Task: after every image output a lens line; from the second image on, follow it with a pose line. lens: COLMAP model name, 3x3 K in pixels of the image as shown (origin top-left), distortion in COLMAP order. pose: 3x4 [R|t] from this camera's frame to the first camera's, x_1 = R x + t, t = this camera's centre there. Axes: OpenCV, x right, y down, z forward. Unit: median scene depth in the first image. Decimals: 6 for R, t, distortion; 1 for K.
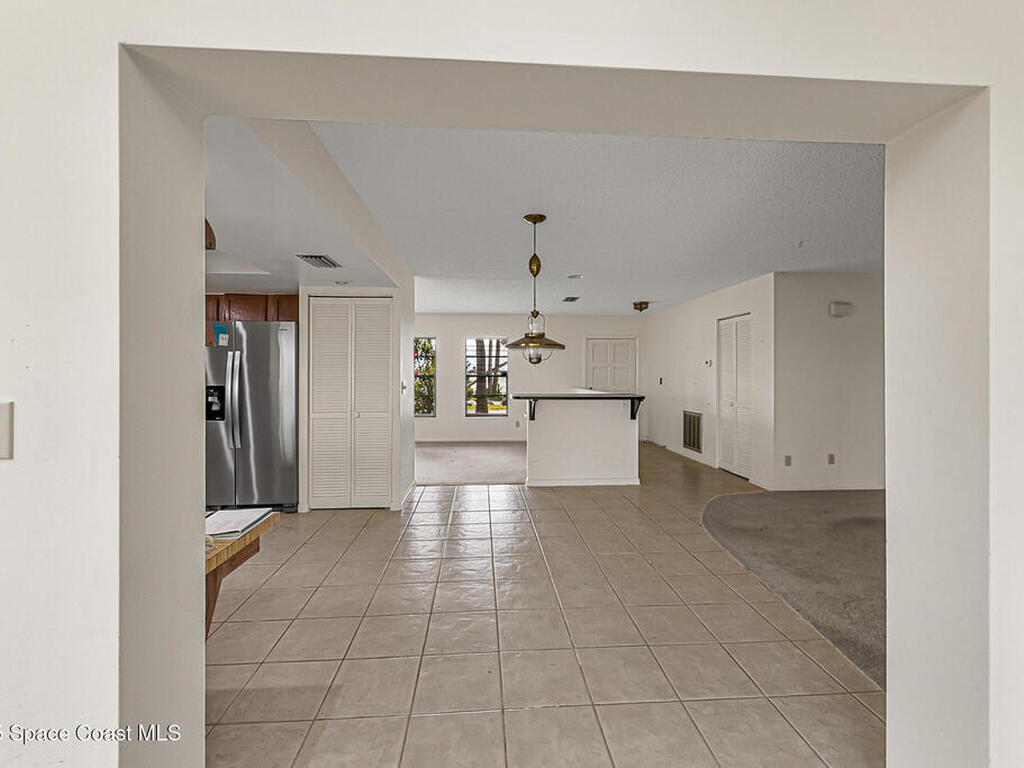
lens RADIAL K [[449.1, 0, 510.5], [0, 449.1, 376.8], [0, 0, 1]] dist [-0.000142, -0.000110]
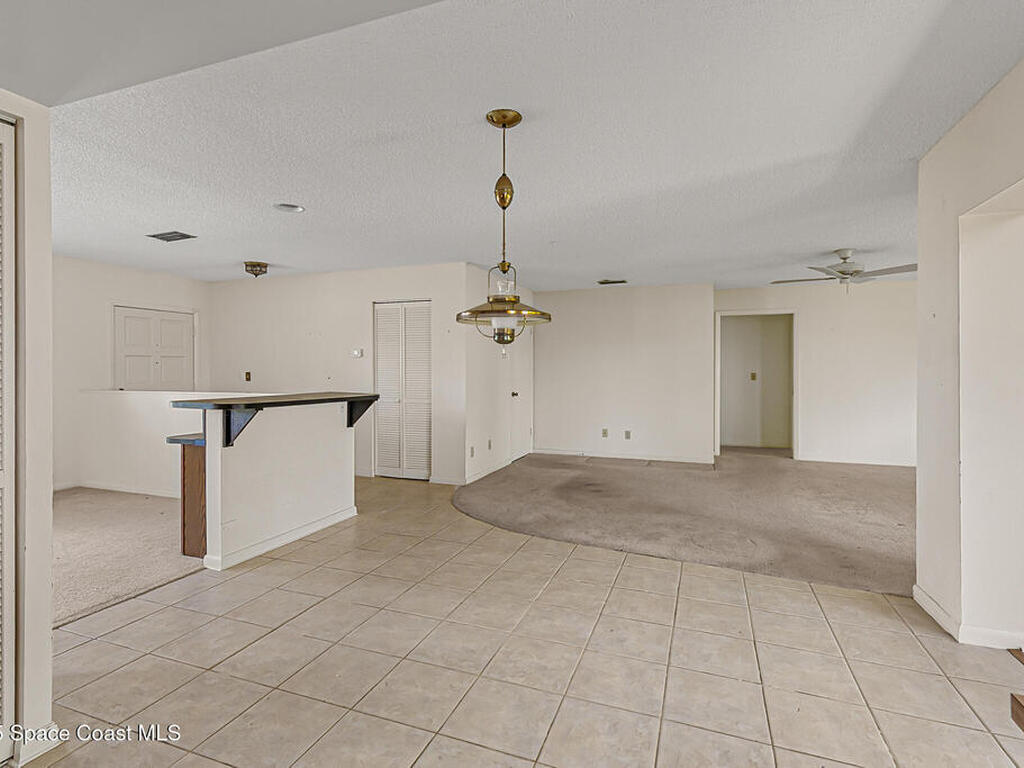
lens RADIAL K [[517.5, 0, 511.0], [0, 517.5, 369.9], [0, 0, 1]] dist [0.001458, 0.000185]
pose [[0.414432, 0.000163, 0.910080, -0.396784], [0.007120, 0.999969, -0.003421, 0.007825], [-0.910052, 0.007897, 0.414418, 0.435717]]
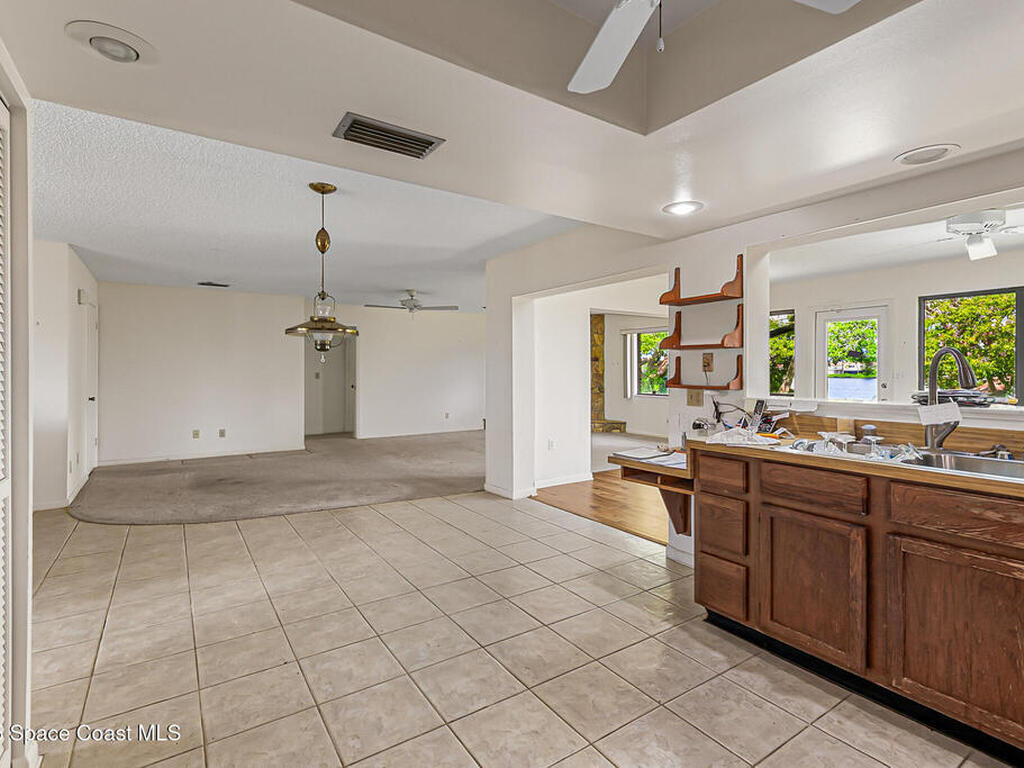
lens RADIAL K [[510.9, 0, 513.1], [0, 510.9, 369.7], [0, 0, 1]] dist [0.009671, -0.000628]
pose [[-0.502667, 0.001167, 0.864479, -0.645628], [0.006966, 0.999972, 0.002701, 0.004860], [-0.864452, 0.007379, -0.502661, 0.756378]]
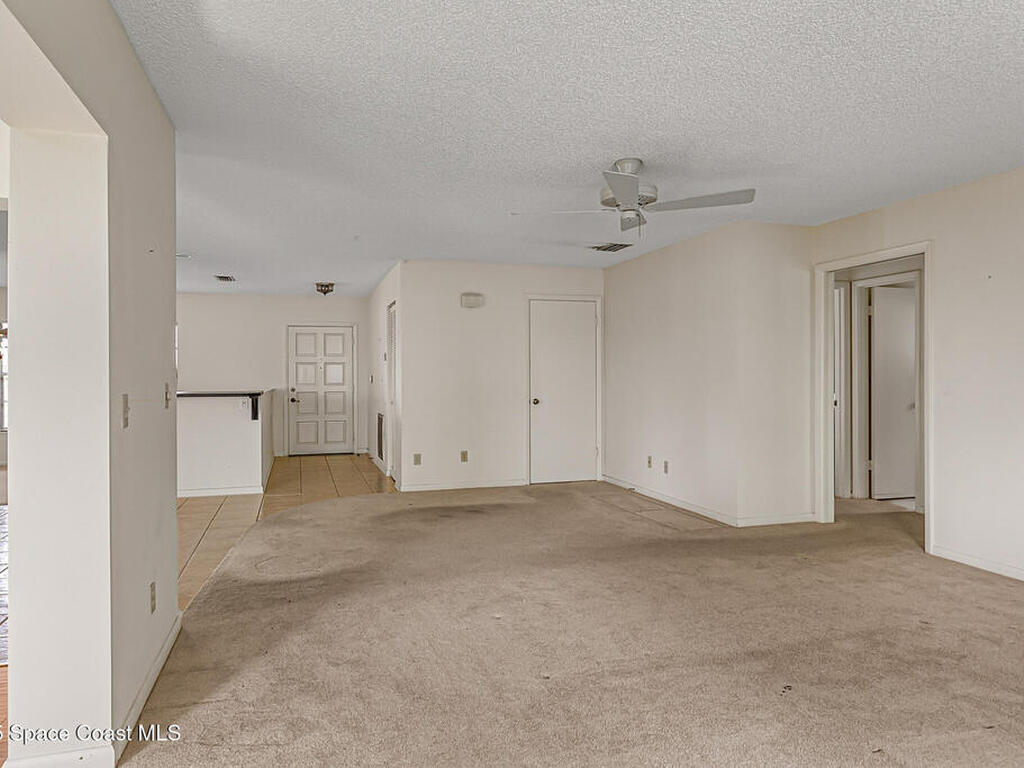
lens RADIAL K [[700.0, 0, 512.0], [0, 700.0, 384.0], [0, 0, 1]] dist [0.005002, 0.001997]
pose [[0.974672, -0.006065, 0.223559, 0.480130], [0.005156, 0.999976, 0.004652, 0.022076], [-0.223581, -0.003381, 0.974679, -0.481820]]
